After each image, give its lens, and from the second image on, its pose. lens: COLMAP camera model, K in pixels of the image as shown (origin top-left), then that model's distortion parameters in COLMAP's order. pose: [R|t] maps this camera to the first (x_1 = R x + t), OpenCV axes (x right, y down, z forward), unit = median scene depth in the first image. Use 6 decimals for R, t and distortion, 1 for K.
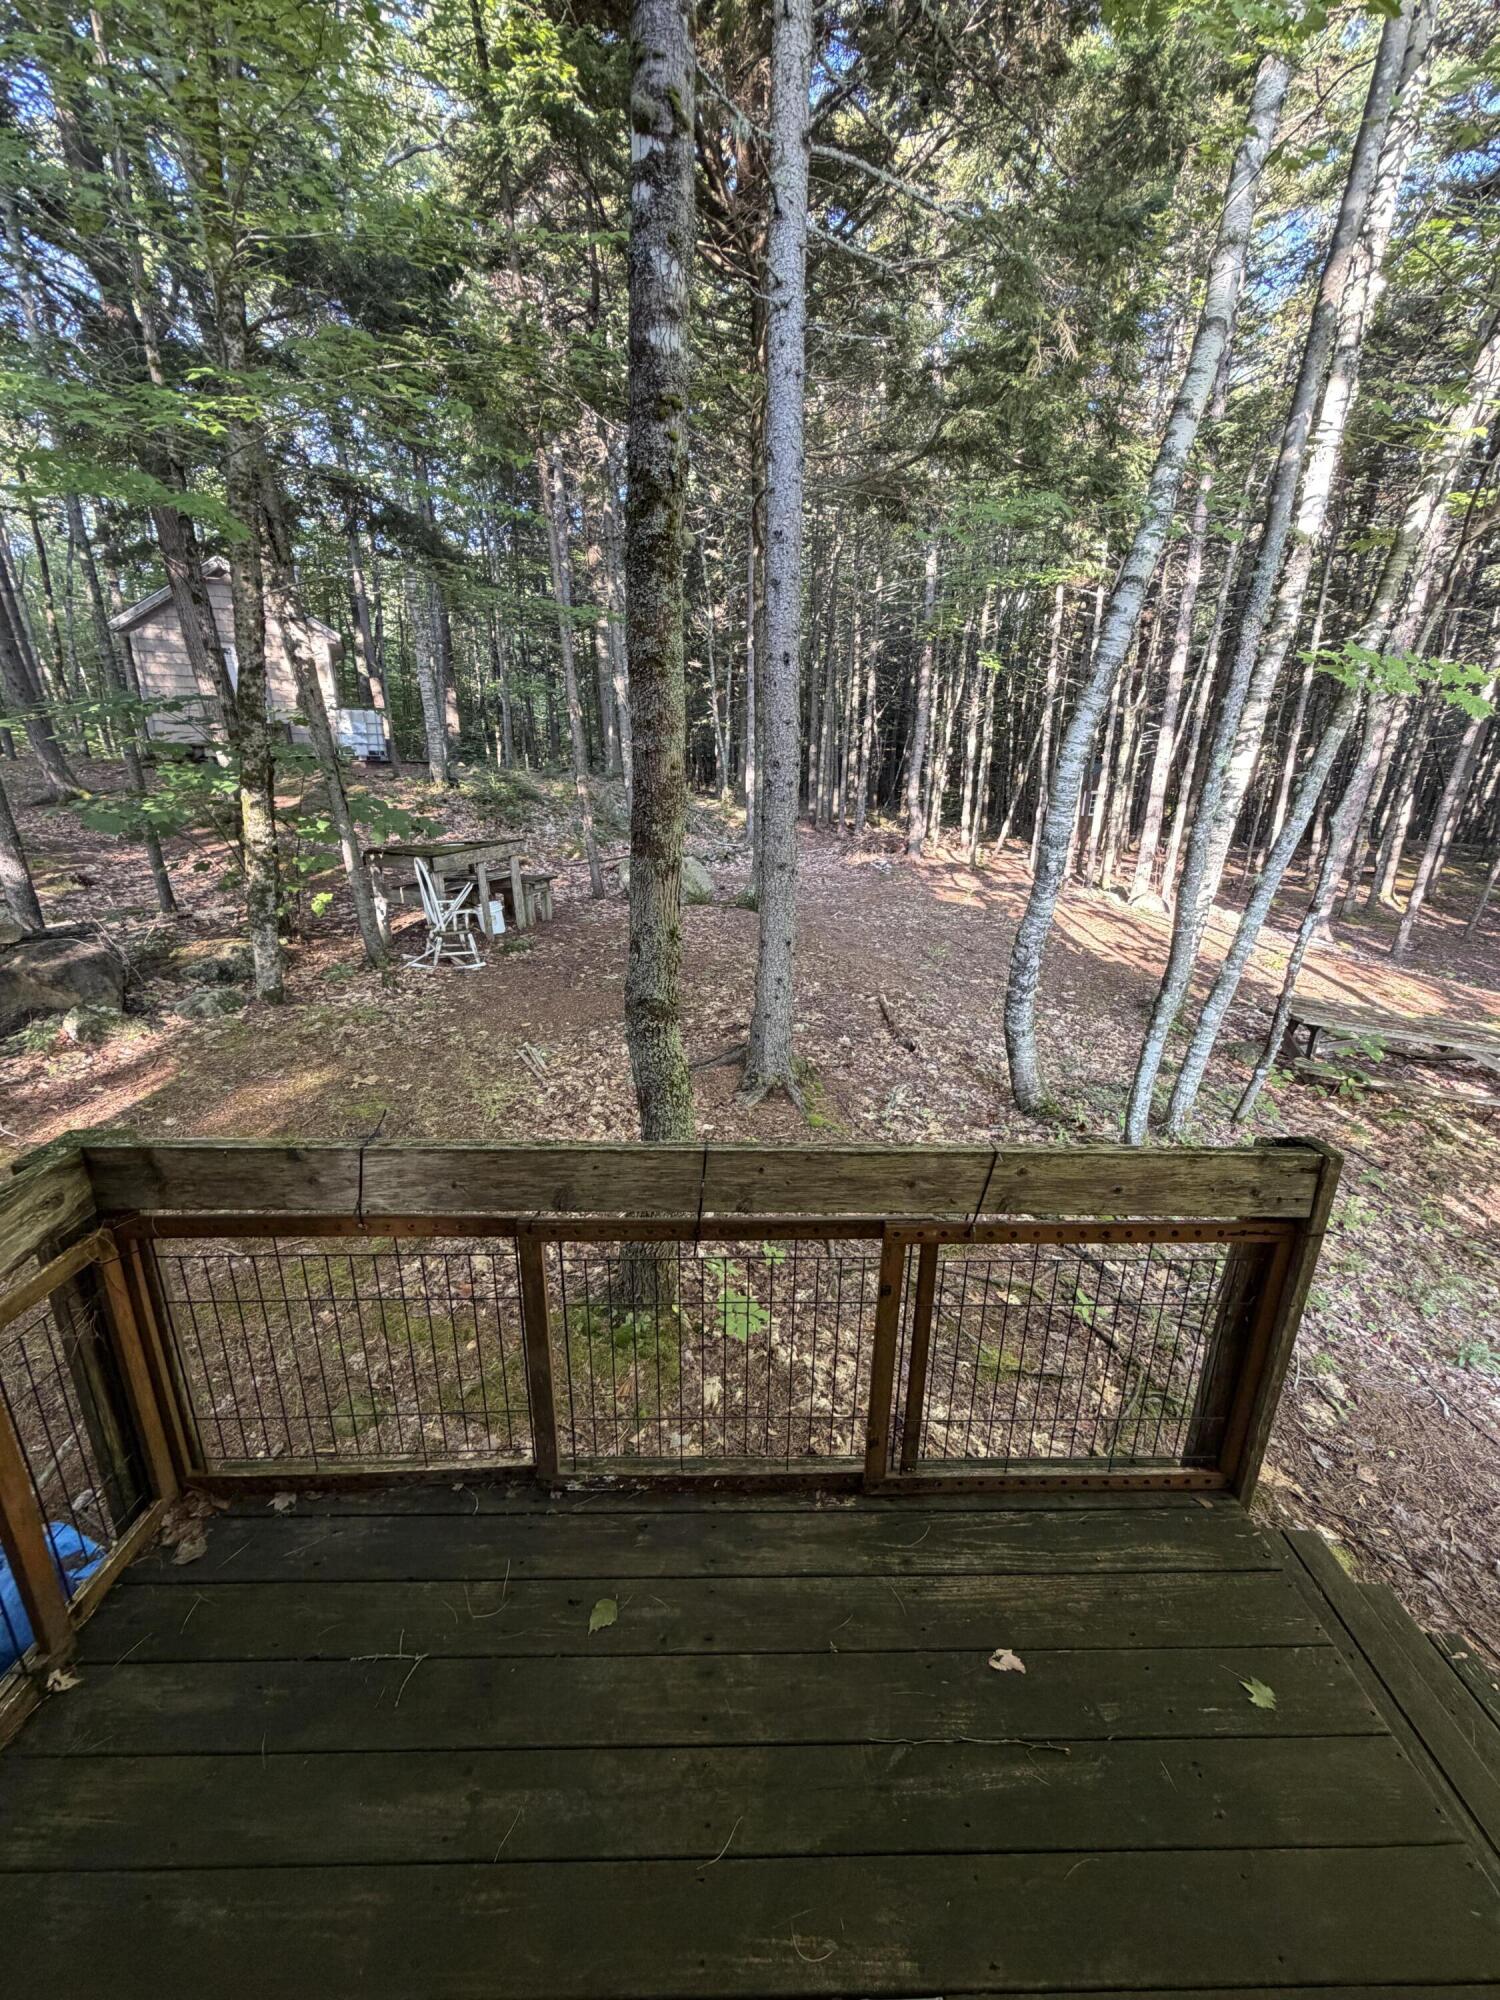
lens RADIAL K [[799.4, 0, 751.8], [0, 799.4, 999.4], [0, 0, 1]] dist [0.000705, -0.000055]
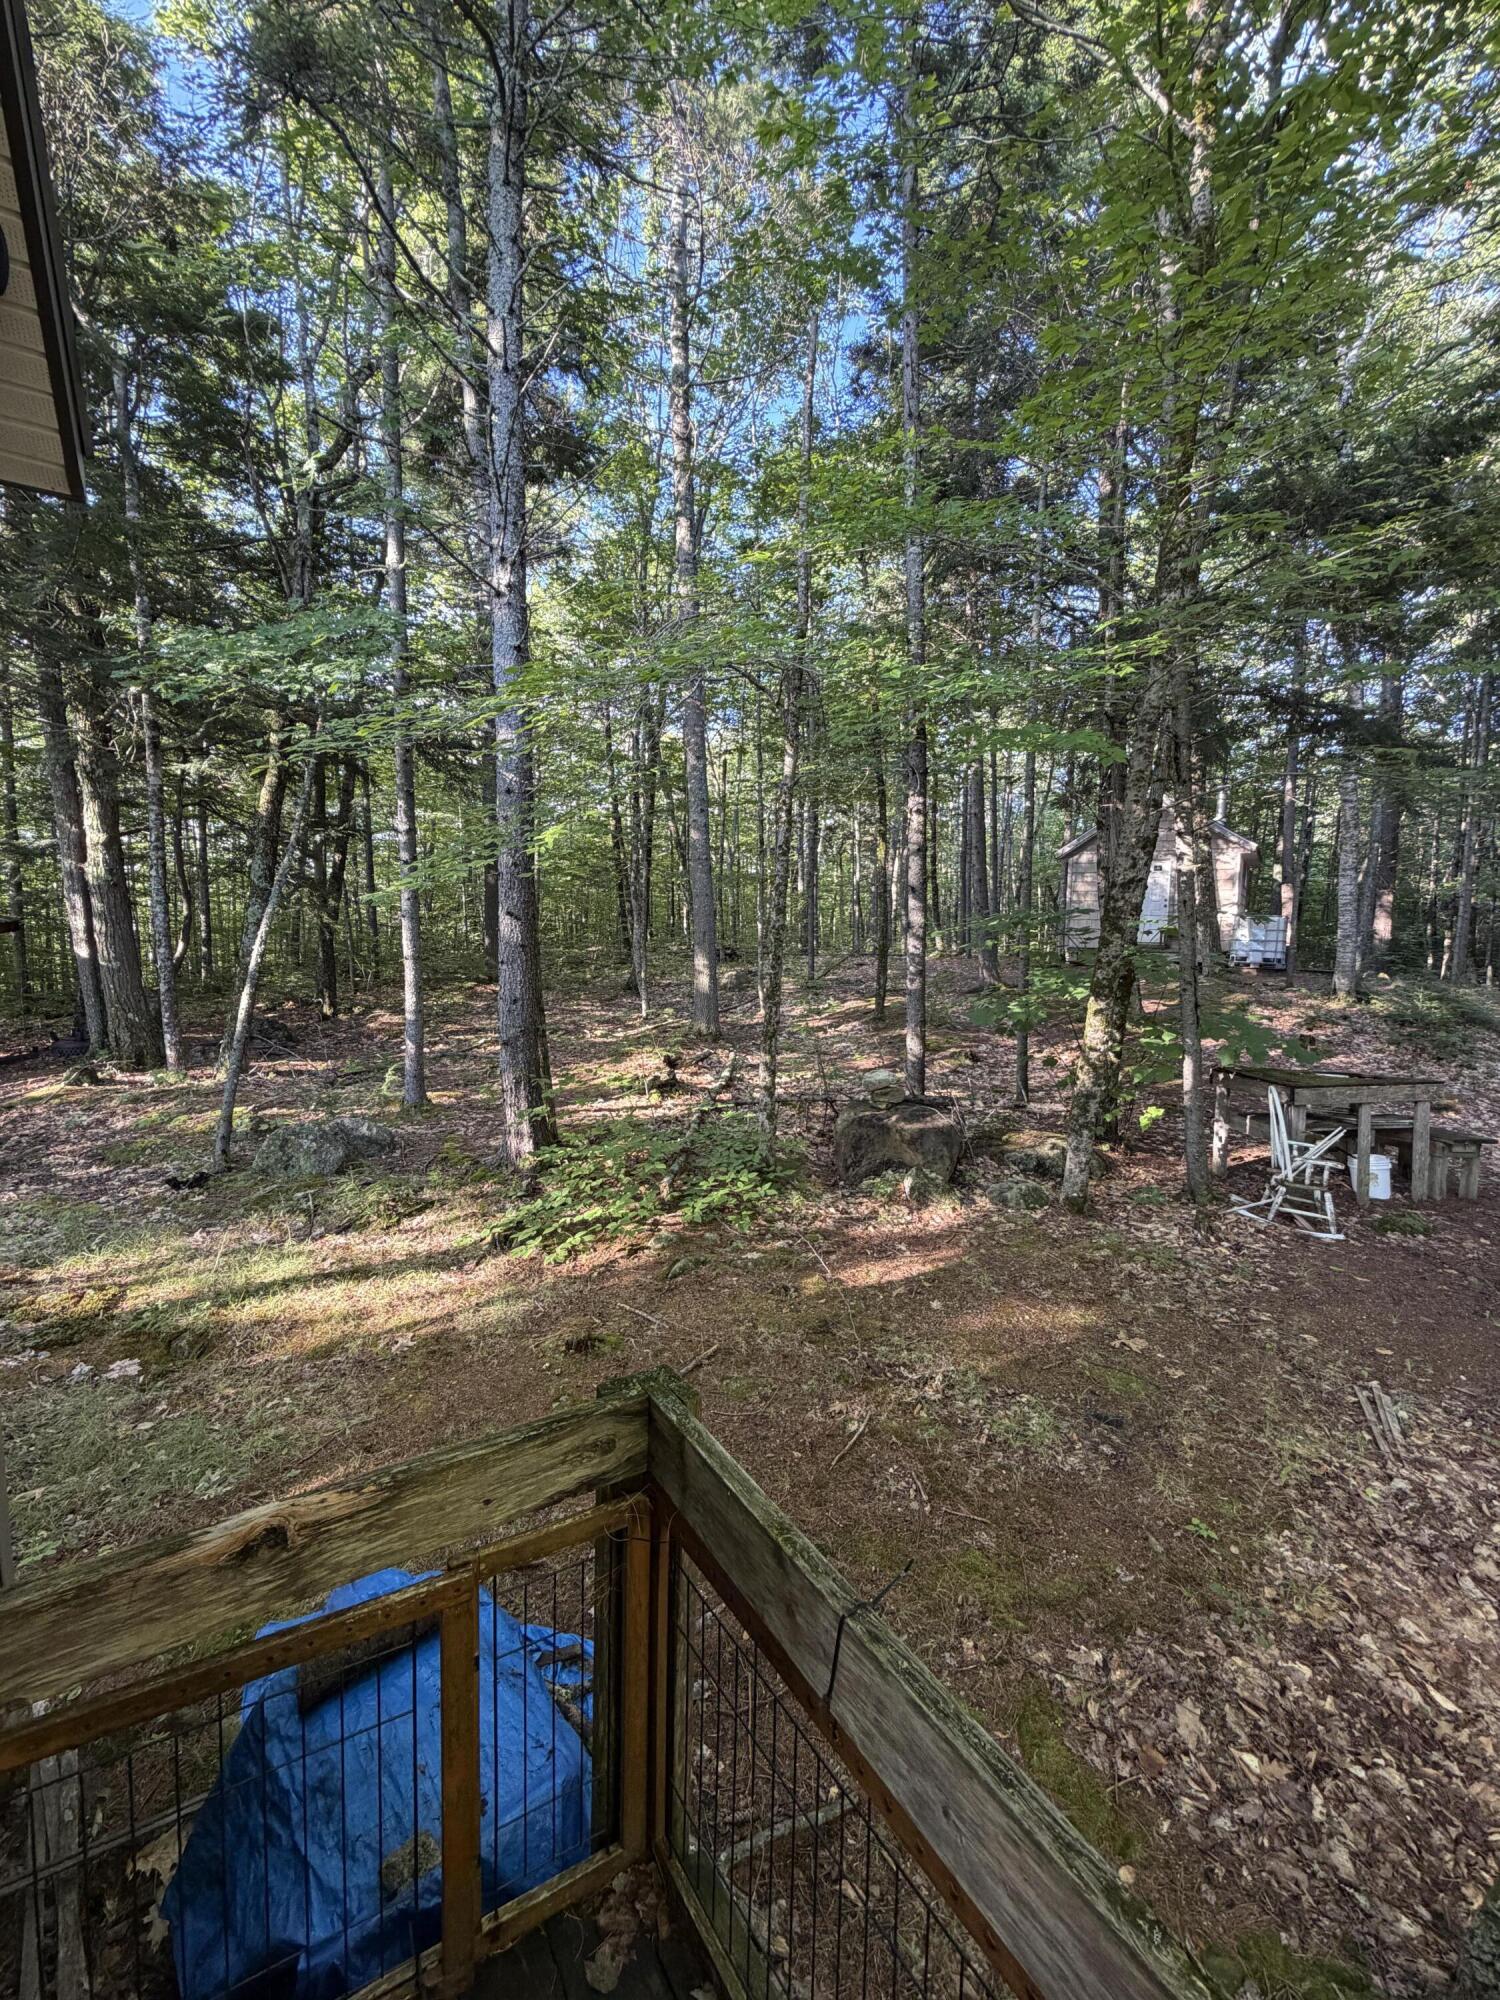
lens RADIAL K [[799.4, 0, 746.7], [0, 799.4, 998.2], [0, 0, 1]] dist [0.000705, -0.000055]
pose [[0.526513, 0.067034, -0.847520, -0.008502], [-0.271573, 0.957919, -0.092946, -0.043356], [0.805625, 0.279101, 0.522562, 0.108475]]
